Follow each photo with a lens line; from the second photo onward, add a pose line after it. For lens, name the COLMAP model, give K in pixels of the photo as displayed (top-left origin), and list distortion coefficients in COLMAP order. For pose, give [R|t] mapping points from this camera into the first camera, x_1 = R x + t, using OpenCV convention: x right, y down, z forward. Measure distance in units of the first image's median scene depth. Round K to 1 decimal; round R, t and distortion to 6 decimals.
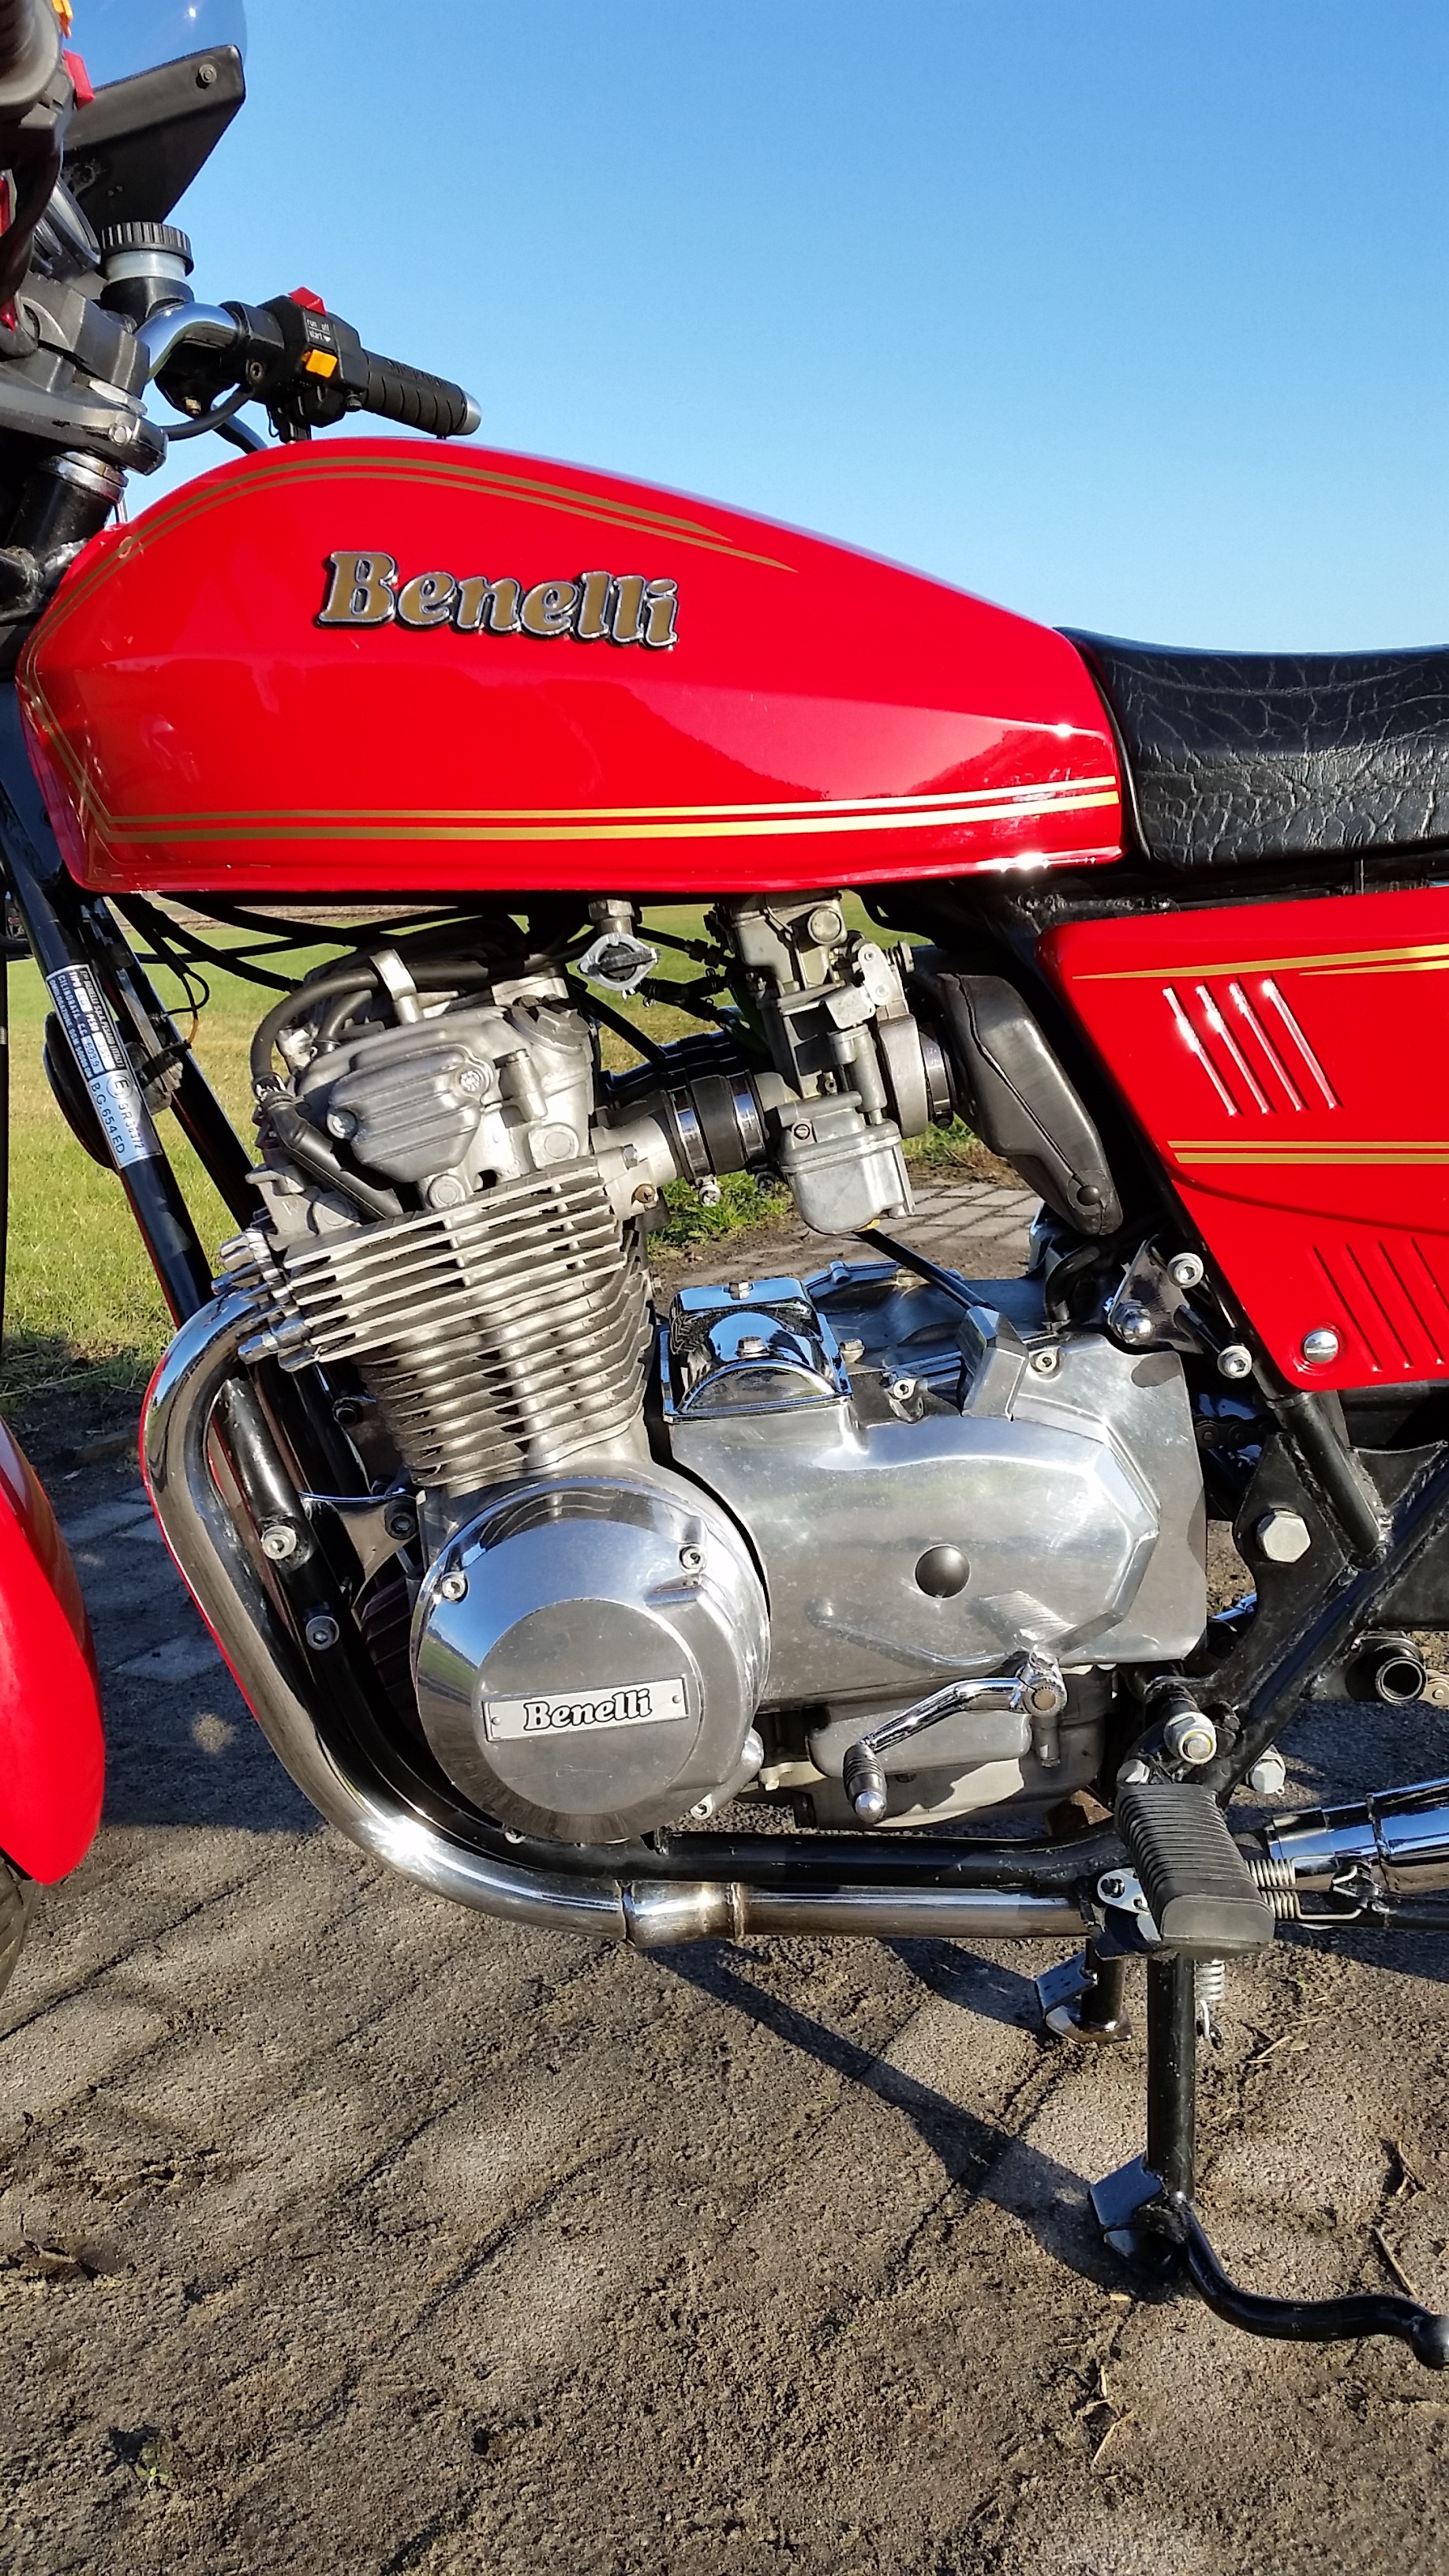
lens RADIAL K [[2134.8, 0, 724.5], [0, 2134.8, 1270.4], [0, 0, 1]] dist [0.089617, -0.165508]
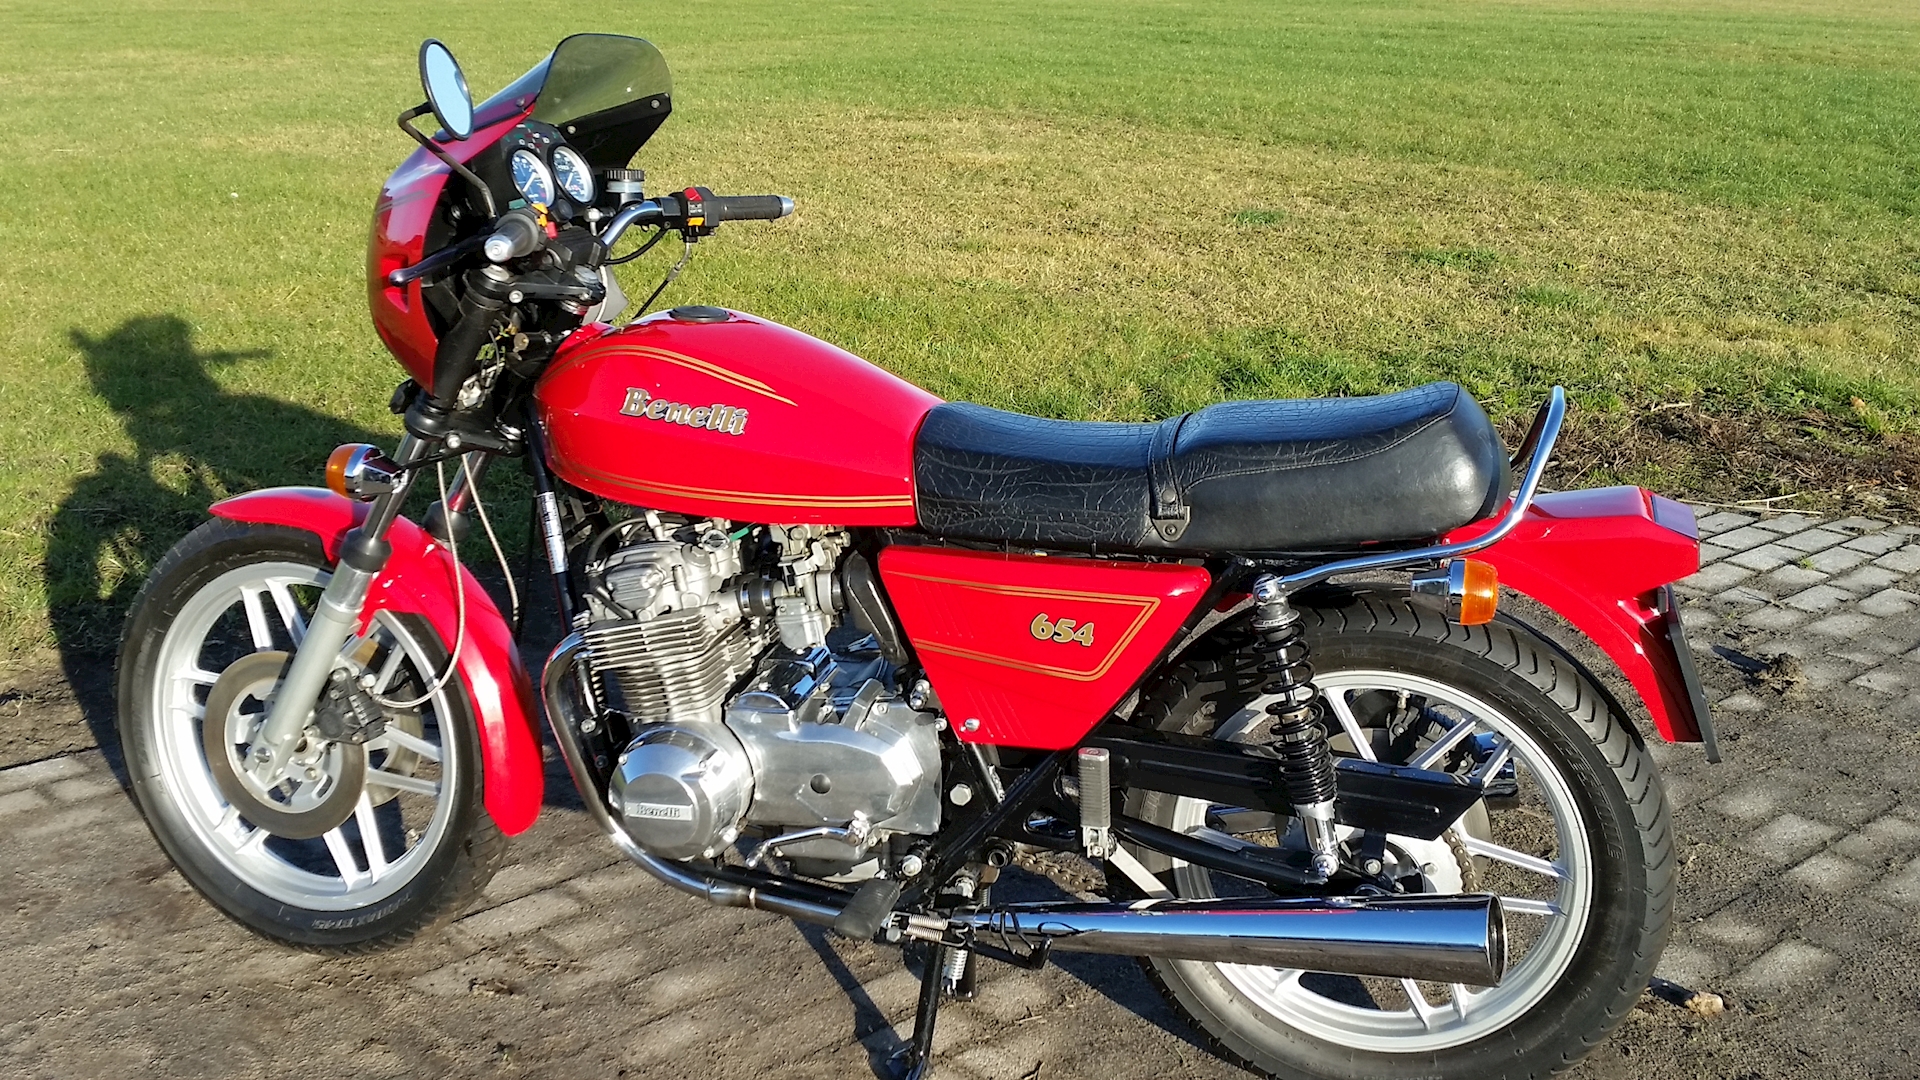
lens RADIAL K [[2218.8, 0, 934.0], [0, 2218.8, 502.7], [0, 0, 1]] dist [0.068983, 0.000000]
pose [[0.952352, 0.152980, -0.263862, 0.855706], [-0.129180, 0.986002, 0.105413, -0.474856], [0.276295, -0.066305, 0.958783, -1.446186]]
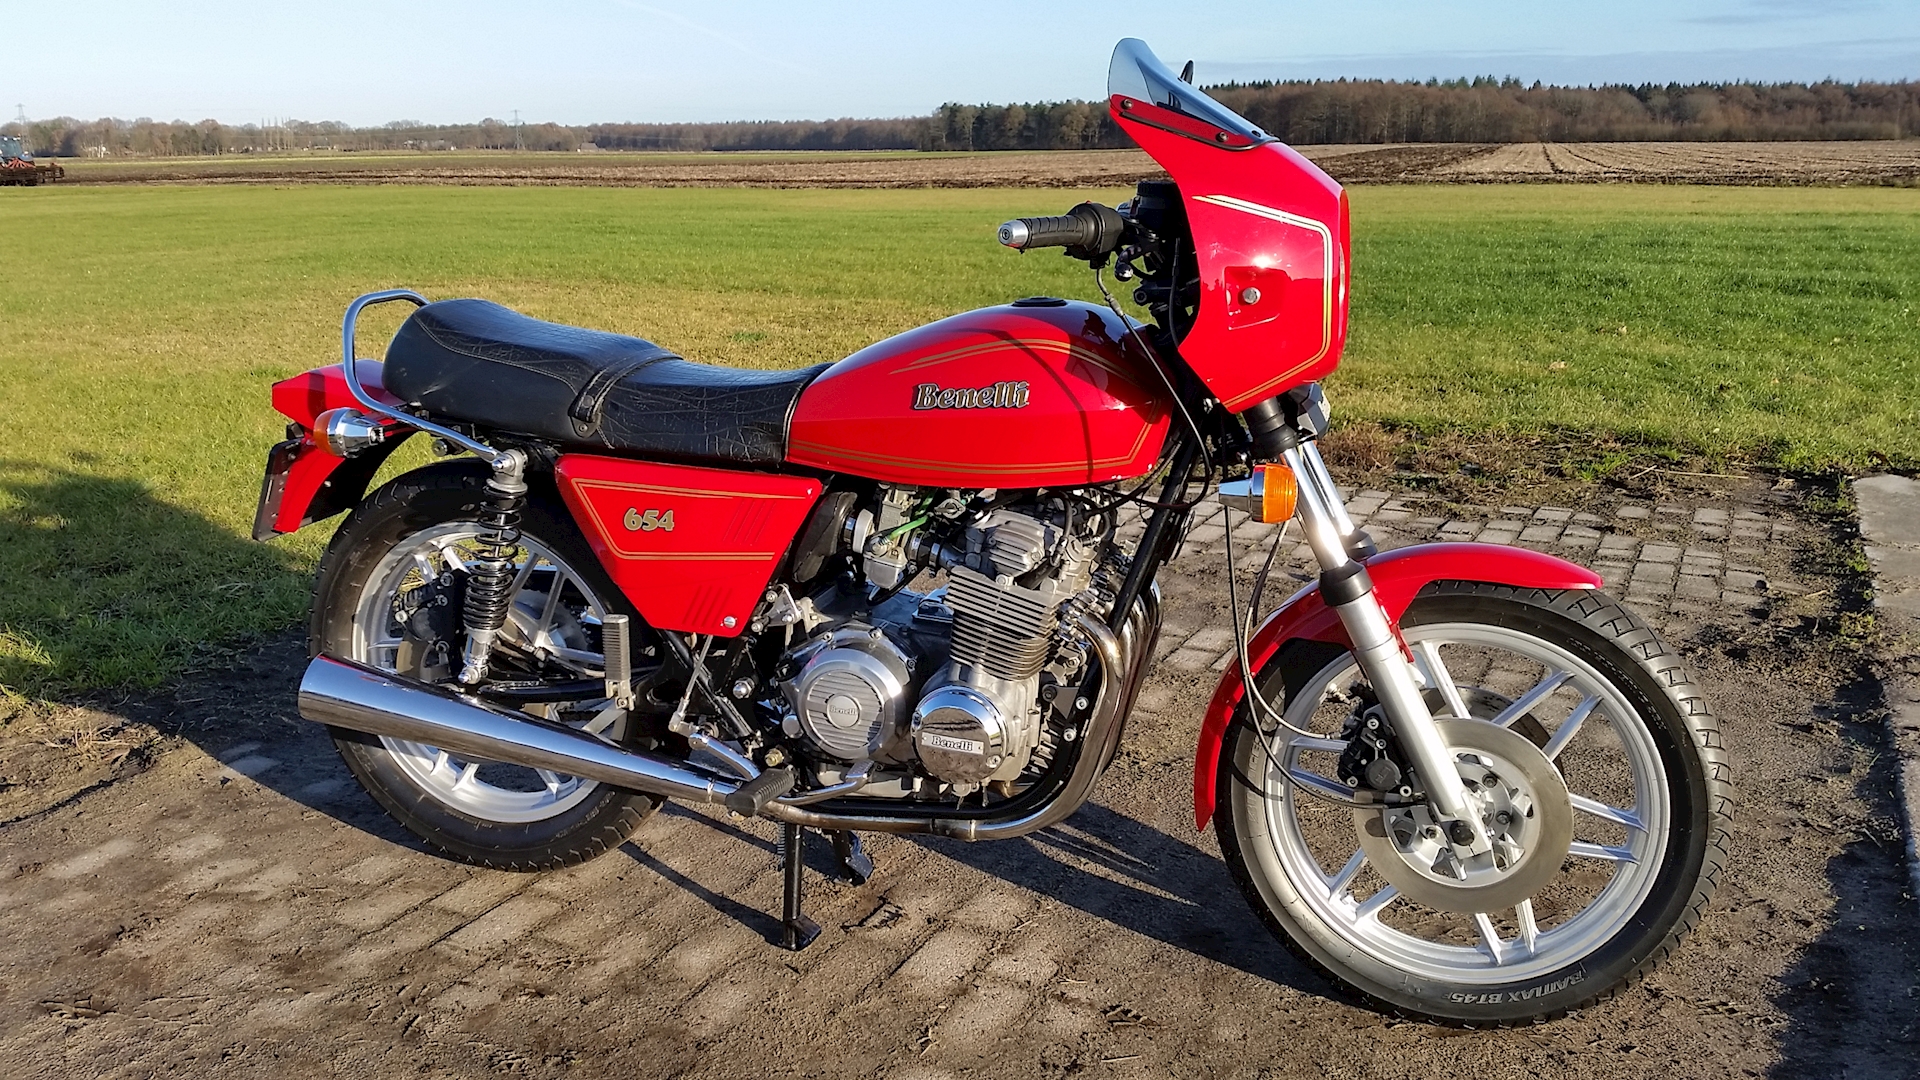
lens RADIAL K [[1591.2, 0, 943.8], [0, 1591.2, 516.5], [0, 0, 1]] dist [0.089617, -0.165508]
pose [[0.997173, 0.046132, 0.059312, 0.043872], [-0.048388, 0.998137, 0.037175, -0.210549], [-0.057487, -0.039940, 0.997547, -0.999857]]
